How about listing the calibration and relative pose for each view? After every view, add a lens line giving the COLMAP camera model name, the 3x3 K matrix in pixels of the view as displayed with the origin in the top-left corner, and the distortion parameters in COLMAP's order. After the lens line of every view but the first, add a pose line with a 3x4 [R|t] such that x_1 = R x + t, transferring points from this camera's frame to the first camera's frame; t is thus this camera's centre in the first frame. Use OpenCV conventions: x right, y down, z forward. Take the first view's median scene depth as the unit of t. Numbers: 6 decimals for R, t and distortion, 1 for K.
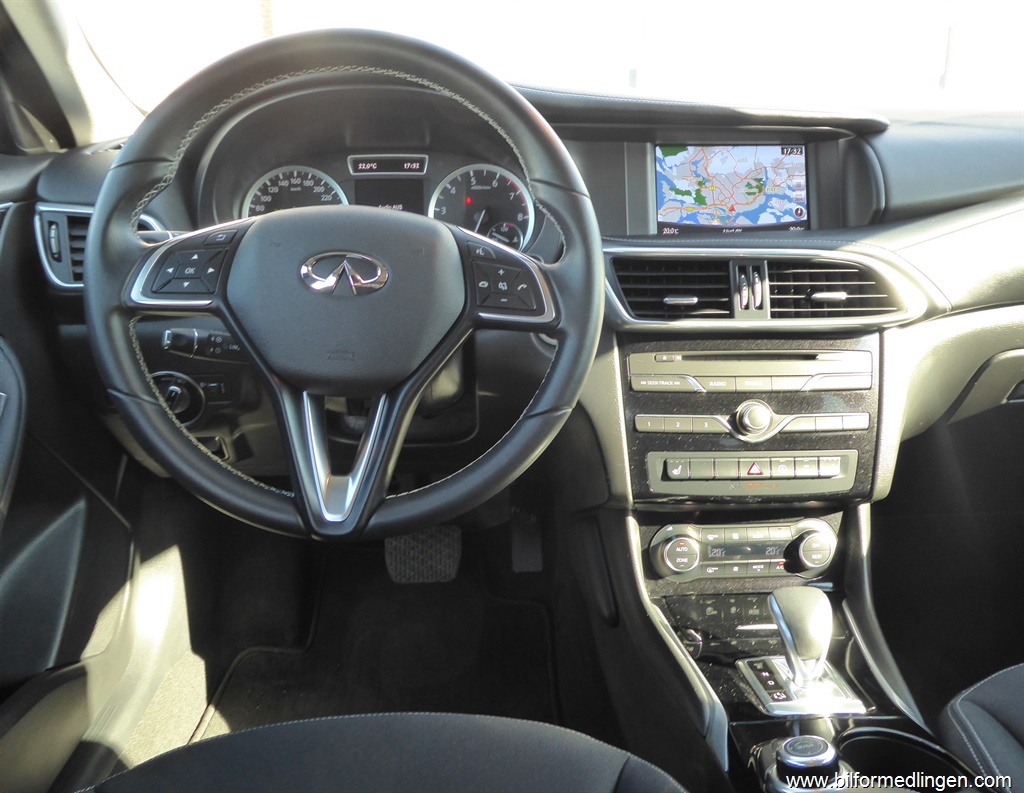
lens RADIAL K [[962.0, 0, 514.7], [0, 962.0, 392.0], [0, 0, 1]] dist [0.005695, 0.000000]
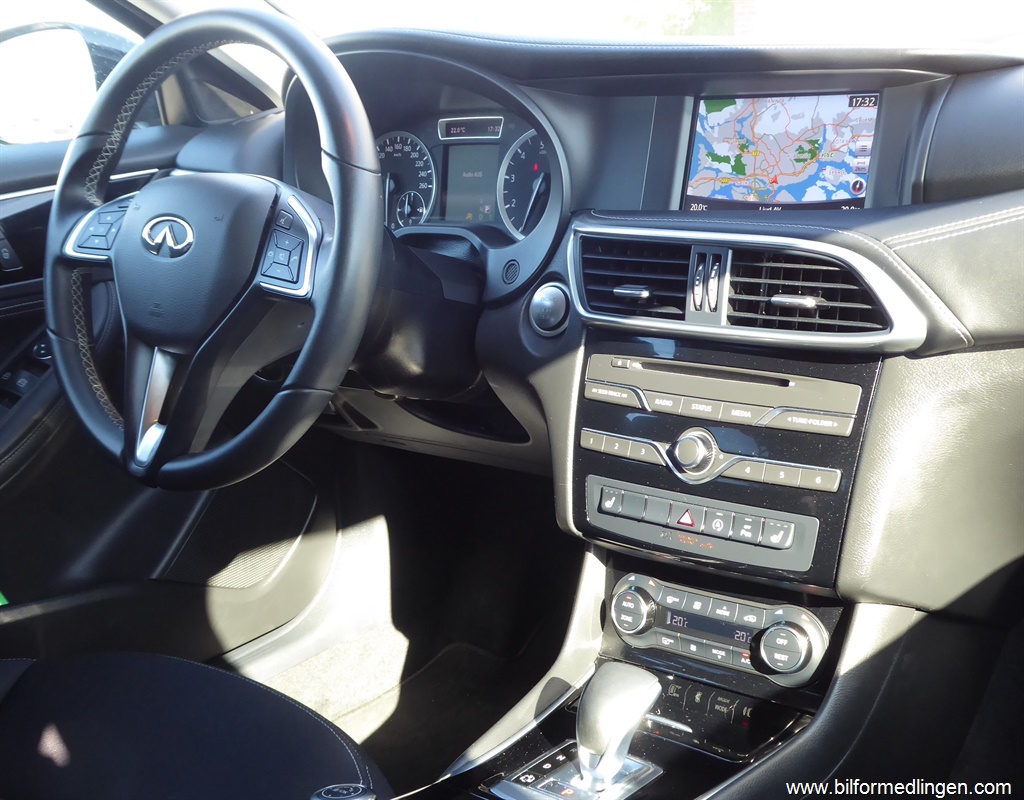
lens RADIAL K [[1216.3, 0, 510.4], [0, 1216.3, 404.5], [0, 0, 1]] dist [-0.045079, 0.000000]
pose [[0.768175, 0.126865, -0.627545, 0.700082], [-0.128179, 0.990801, 0.043398, -0.032090], [0.627278, 0.047101, 0.777370, 0.145396]]
